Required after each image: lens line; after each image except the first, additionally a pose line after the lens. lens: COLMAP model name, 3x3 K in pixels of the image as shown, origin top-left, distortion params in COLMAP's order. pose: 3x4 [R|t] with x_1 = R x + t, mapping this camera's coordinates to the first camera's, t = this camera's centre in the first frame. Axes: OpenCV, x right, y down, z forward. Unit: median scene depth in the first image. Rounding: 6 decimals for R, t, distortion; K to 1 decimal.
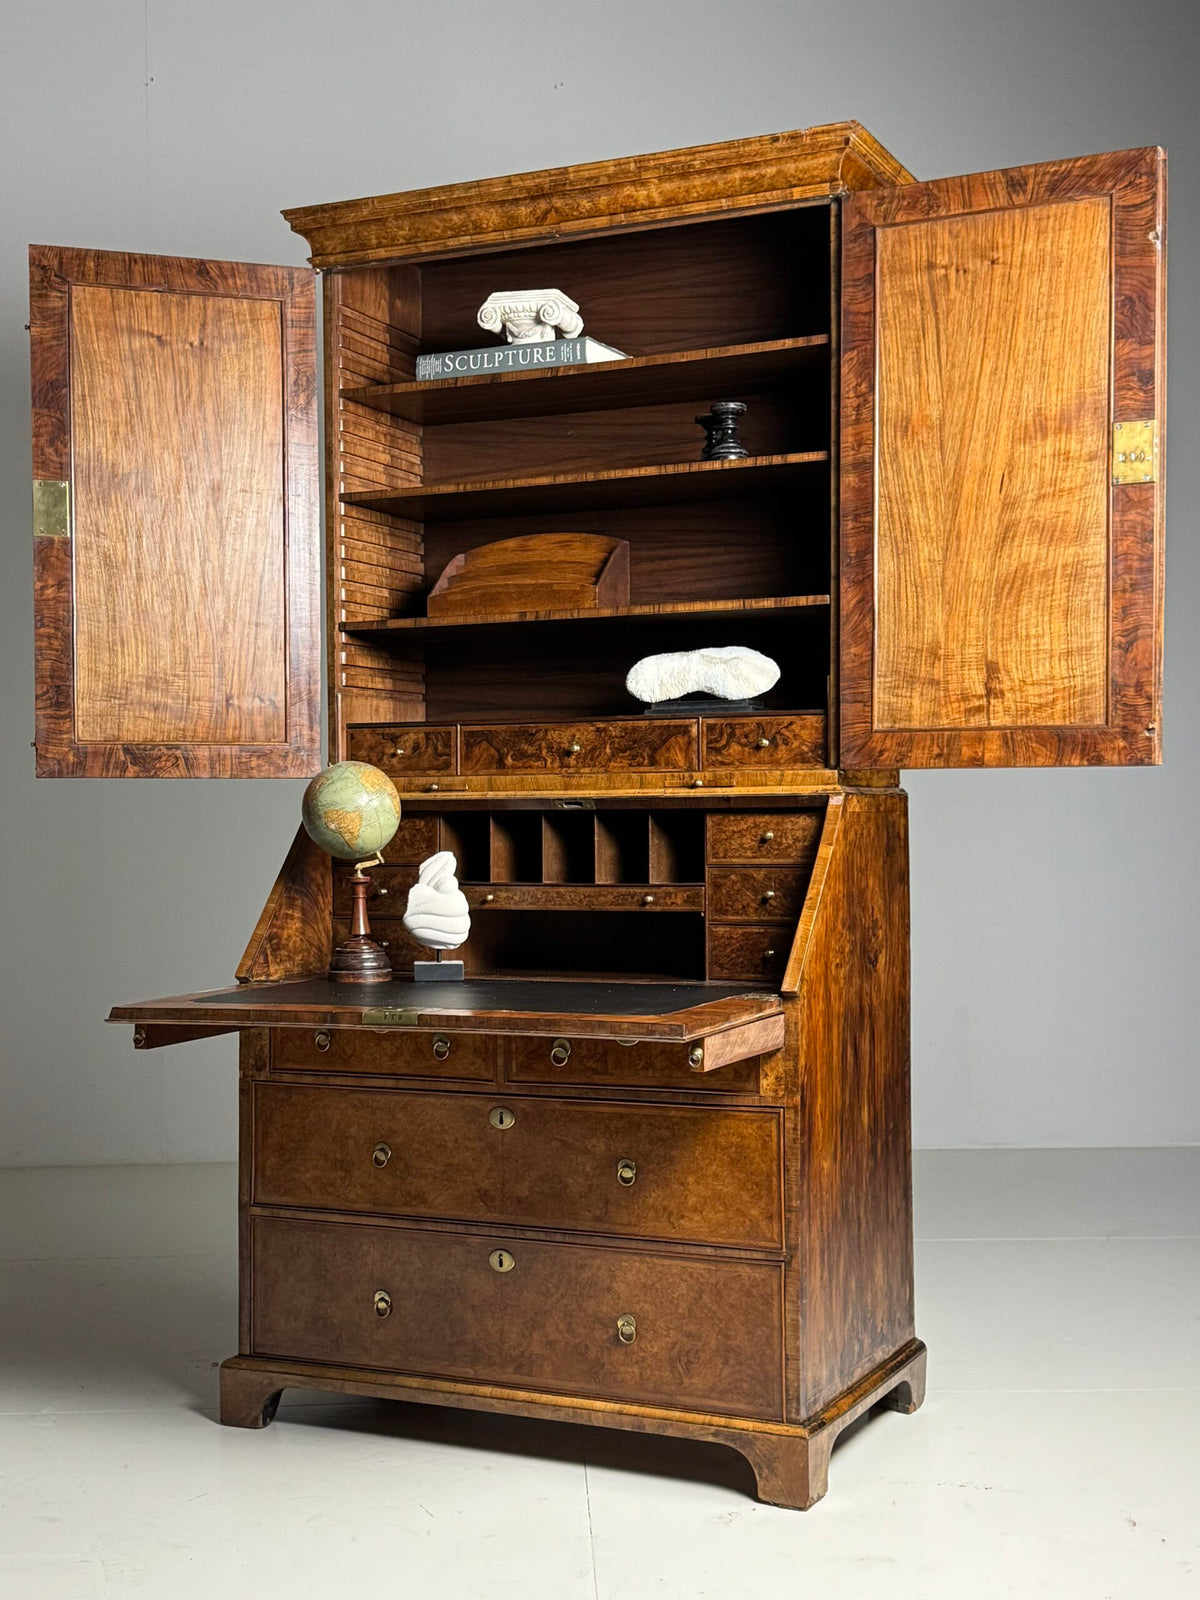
lens RADIAL K [[2021.3, 0, 602.5], [0, 2021.3, 810.1], [0, 0, 1]] dist [0.171302, -0.232401]
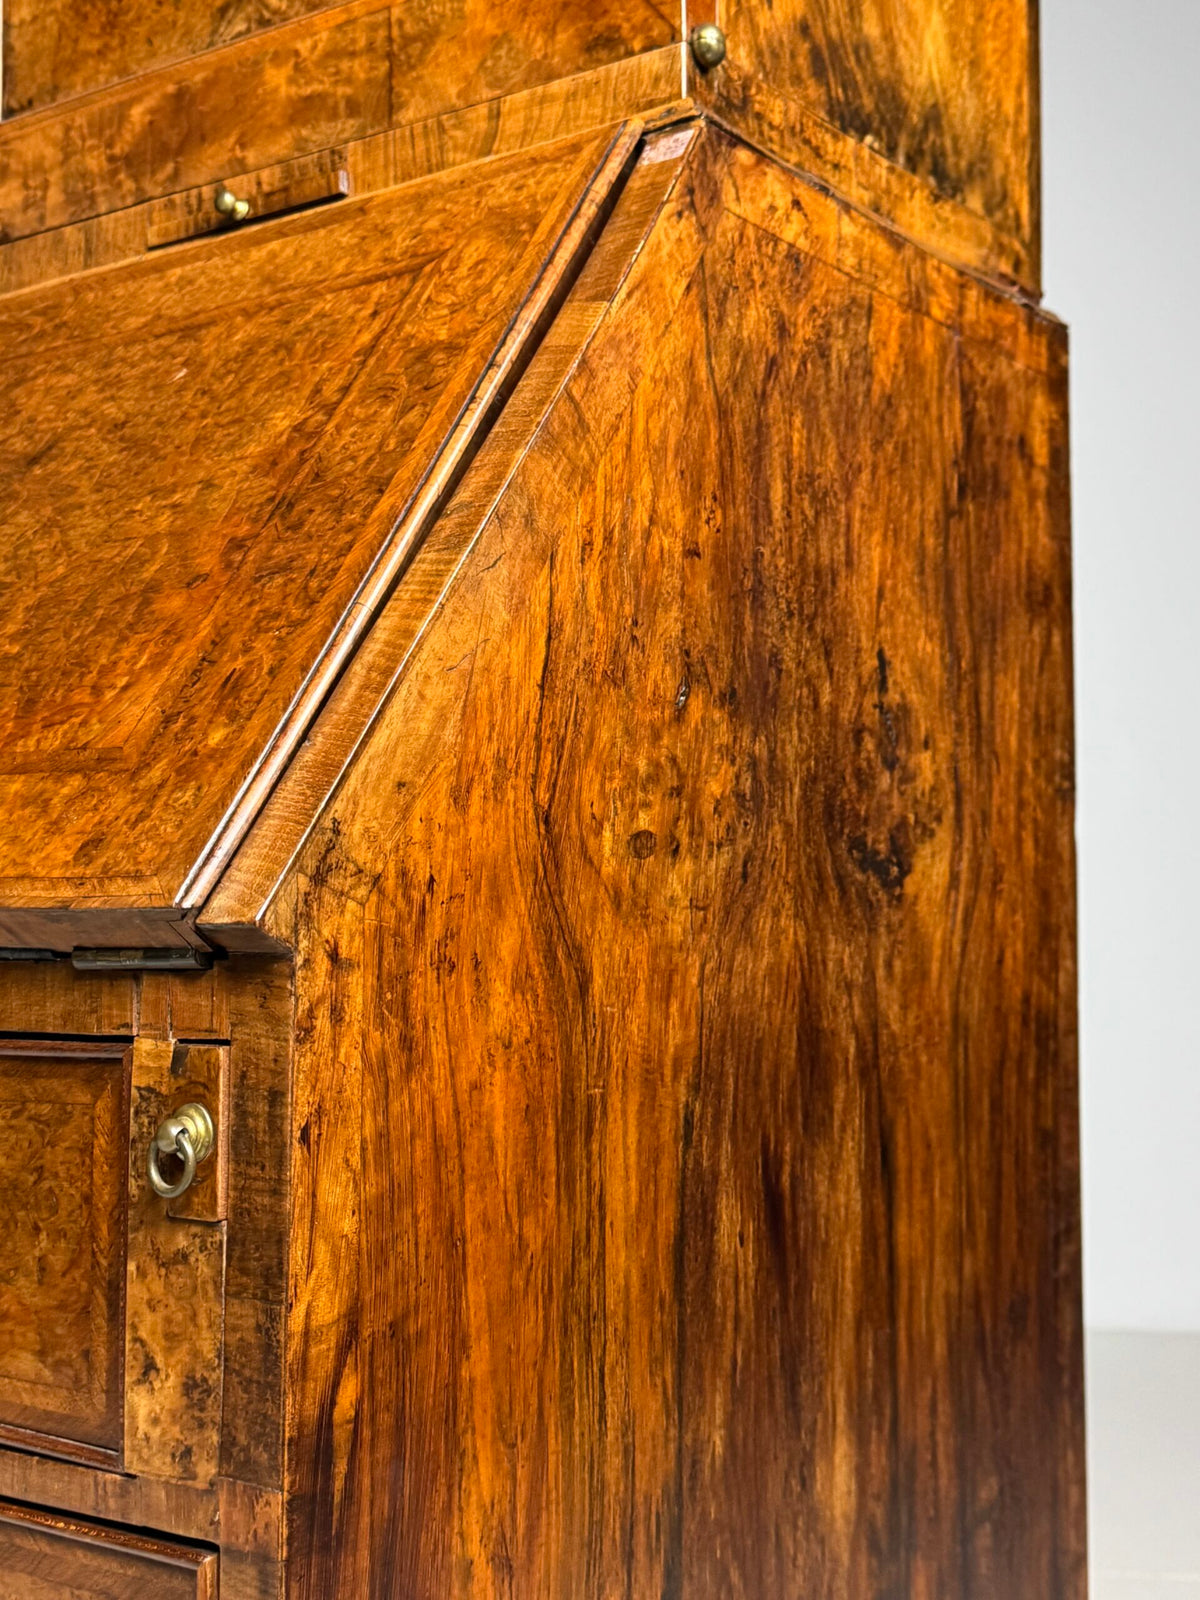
lens RADIAL K [[1981.0, 0, 608.6], [0, 1981.0, 796.6], [0, 0, 1]] dist [0.204037, -0.505697]
pose [[0.984366, -0.007353, -0.175979, 0.144587], [-0.000365, 0.999041, -0.043786, 0.077848], [0.176133, 0.043166, 0.983420, 0.749192]]
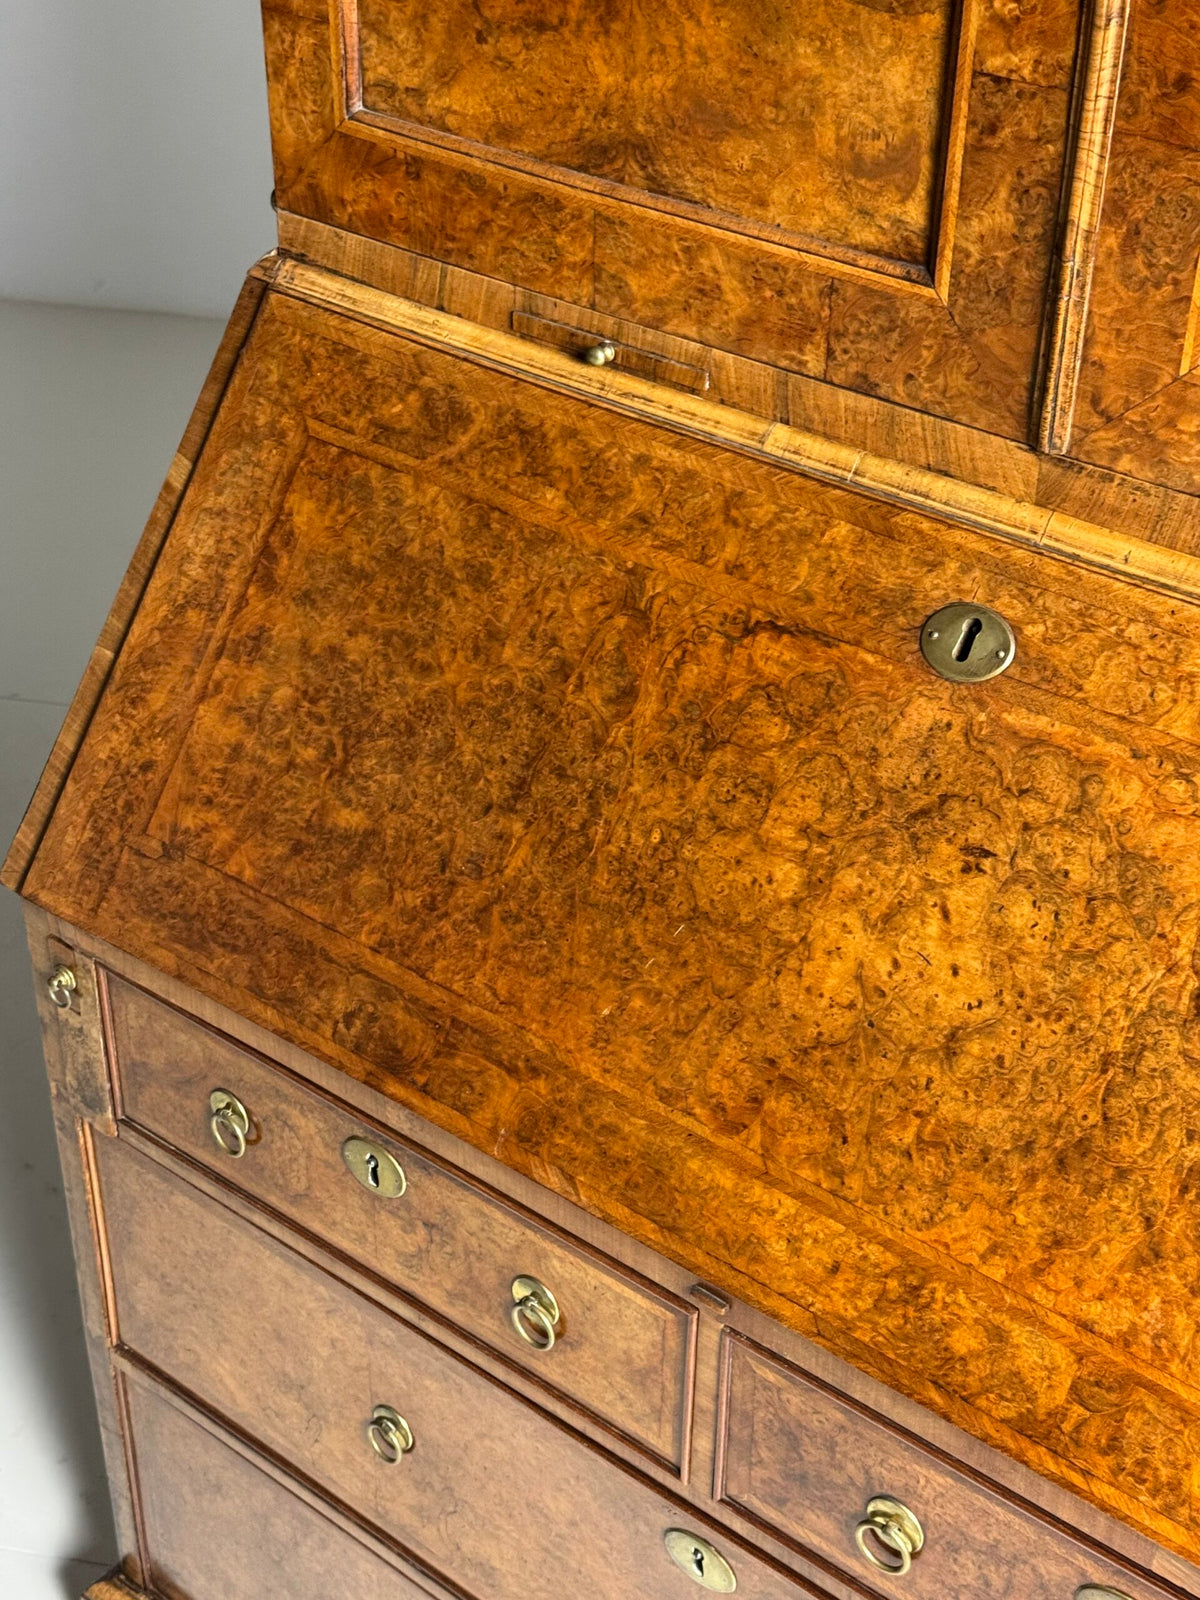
lens RADIAL K [[2300.4, 0, 583.0], [0, 2300.4, 789.8], [0, 0, 1]] dist [0.160137, -0.217857]
pose [[0.973046, 0.141538, -0.182069, -0.016714], [-0.015616, 0.828129, 0.560319, -0.156940], [0.230083, -0.542373, 0.808018, 0.741638]]
